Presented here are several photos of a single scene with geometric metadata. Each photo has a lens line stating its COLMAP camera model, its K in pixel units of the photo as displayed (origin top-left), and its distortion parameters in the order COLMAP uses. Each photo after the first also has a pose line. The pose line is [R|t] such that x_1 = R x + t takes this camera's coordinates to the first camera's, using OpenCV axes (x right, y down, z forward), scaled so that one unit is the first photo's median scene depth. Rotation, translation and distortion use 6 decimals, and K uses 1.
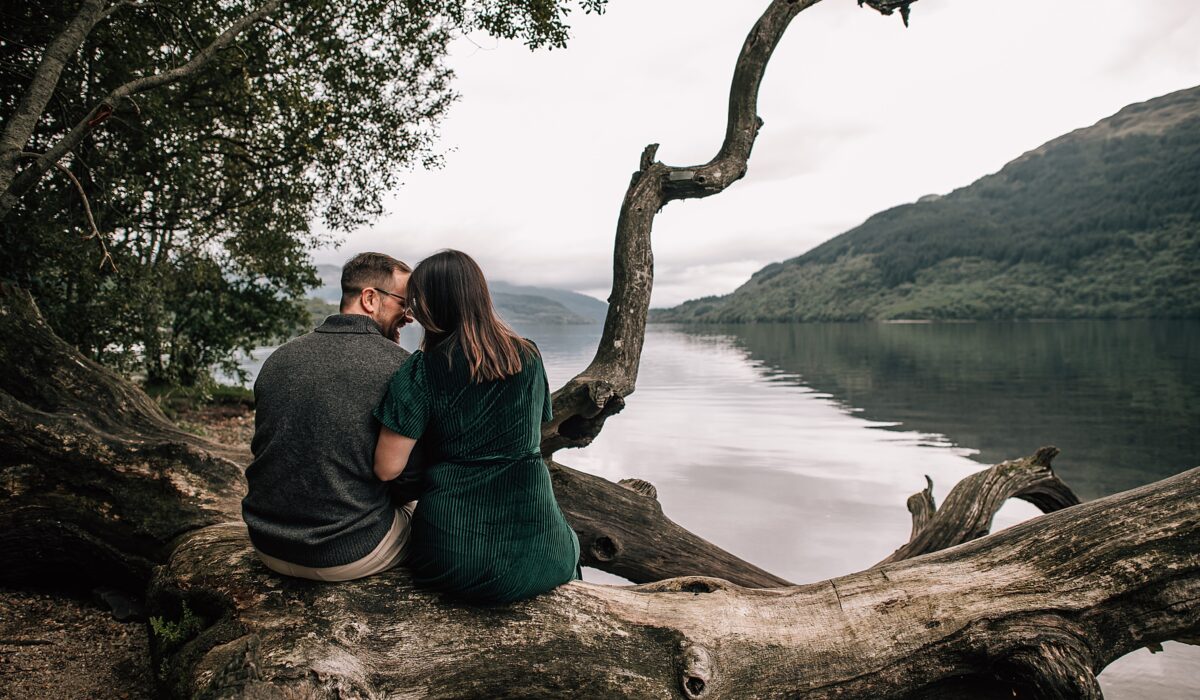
lens RADIAL K [[826.1, 0, 598.6], [0, 826.1, 351.5], [0, 0, 1]] dist [-0.037821, 0.020273]
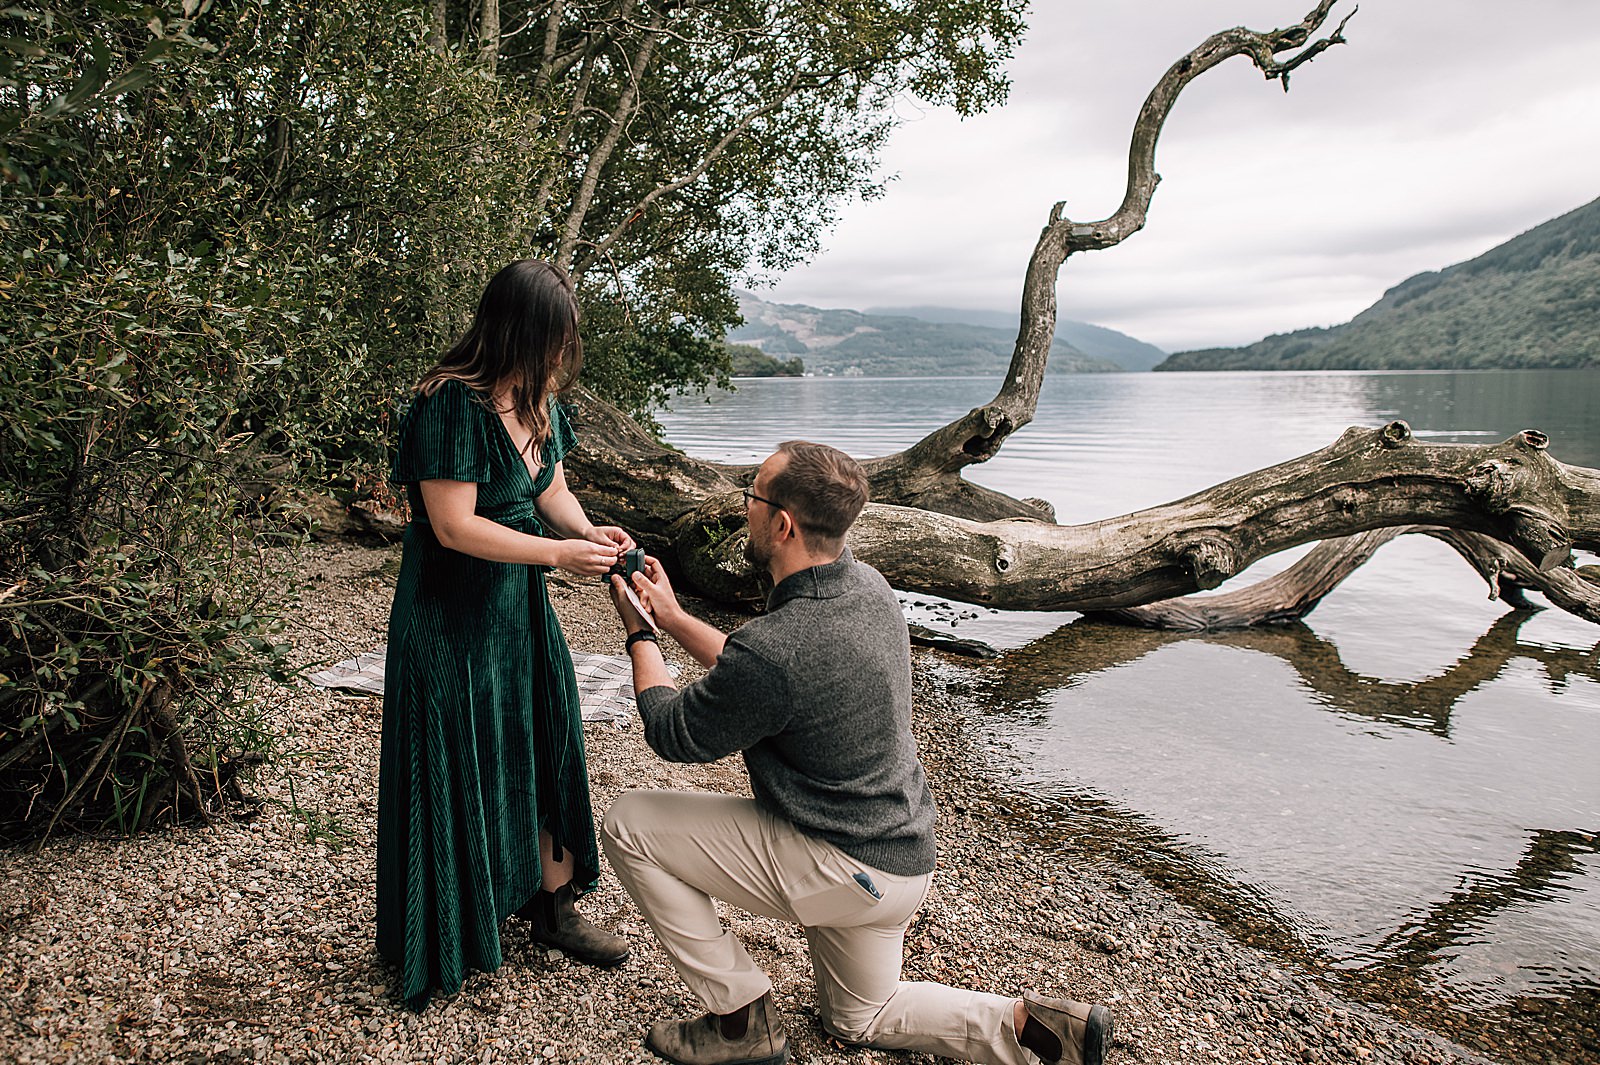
lens RADIAL K [[1200.5, 0, 757.8], [0, 1200.5, 530.8], [0, 0, 1]] dist [-0.039582, 0.022421]
pose [[0.956708, 0.034687, -0.288975, 0.177688], [-0.006224, 0.995084, 0.098839, 0.041289], [0.290983, -0.092761, 0.952221, -0.802857]]
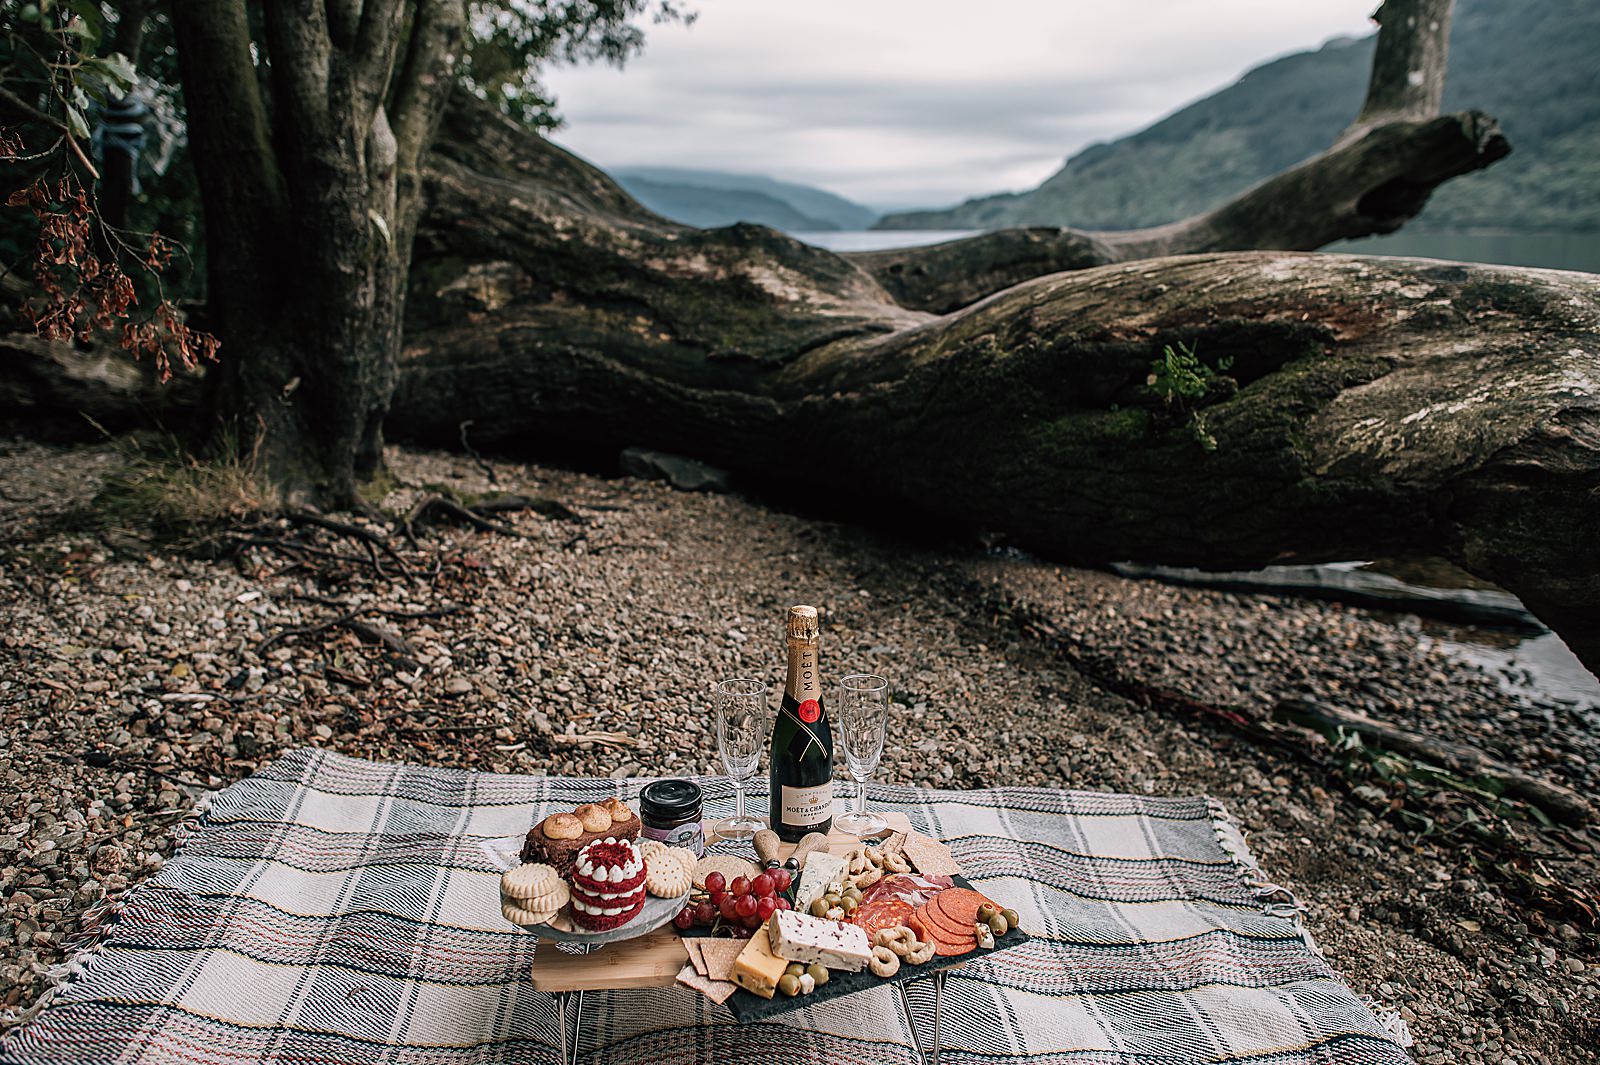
lens RADIAL K [[1146.5, 0, 800.0], [0, 1146.5, 532.5], [0, 0, 1]] dist [-0.033674, 0.009085]
pose [[0.999409, 0.011700, -0.032310, -0.432746], [-0.004255, 0.975149, 0.221510, 0.145615], [0.034099, -0.221241, 0.974623, 0.083322]]
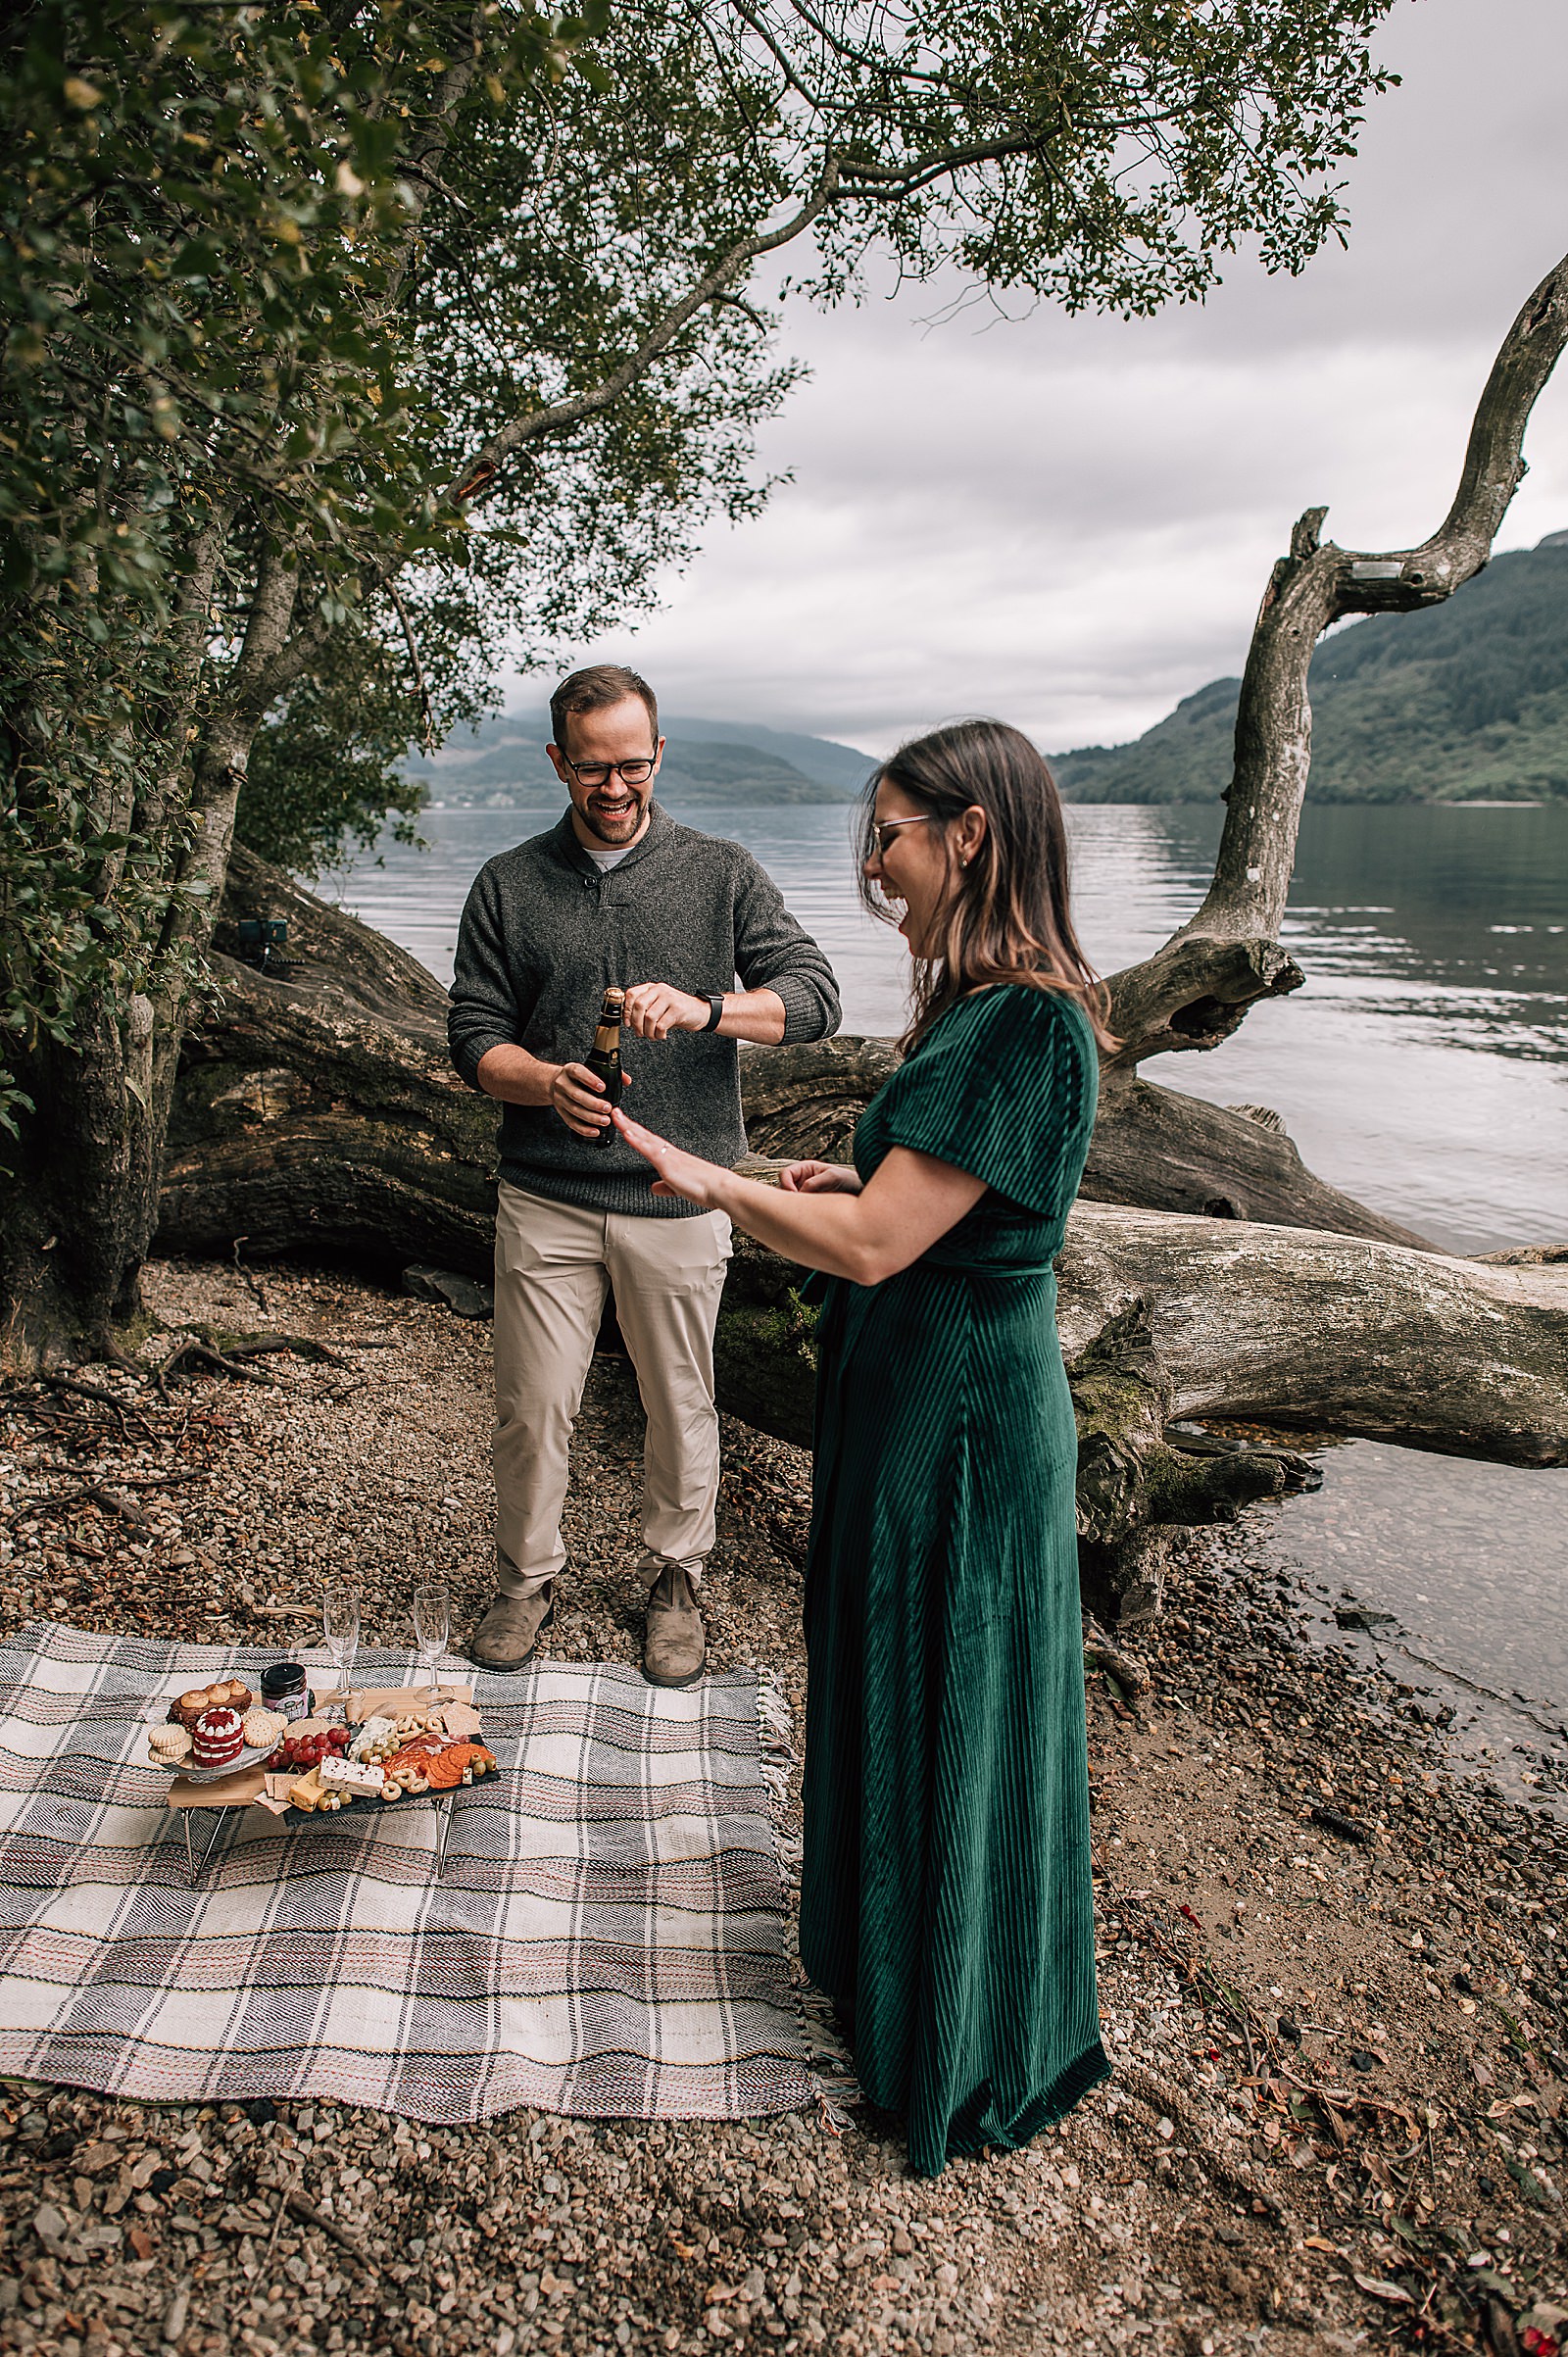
lens RADIAL K [[1623.3, 0, 784.9], [0, 1623.3, 1177.4], [0, 0, 1]] dist [-0.037815, 0.018407]
pose [[0.998926, 0.016185, -0.043409, -0.268855], [-0.007524, 0.981229, 0.192697, -0.017727], [0.045713, -0.192164, 0.980298, -0.182724]]
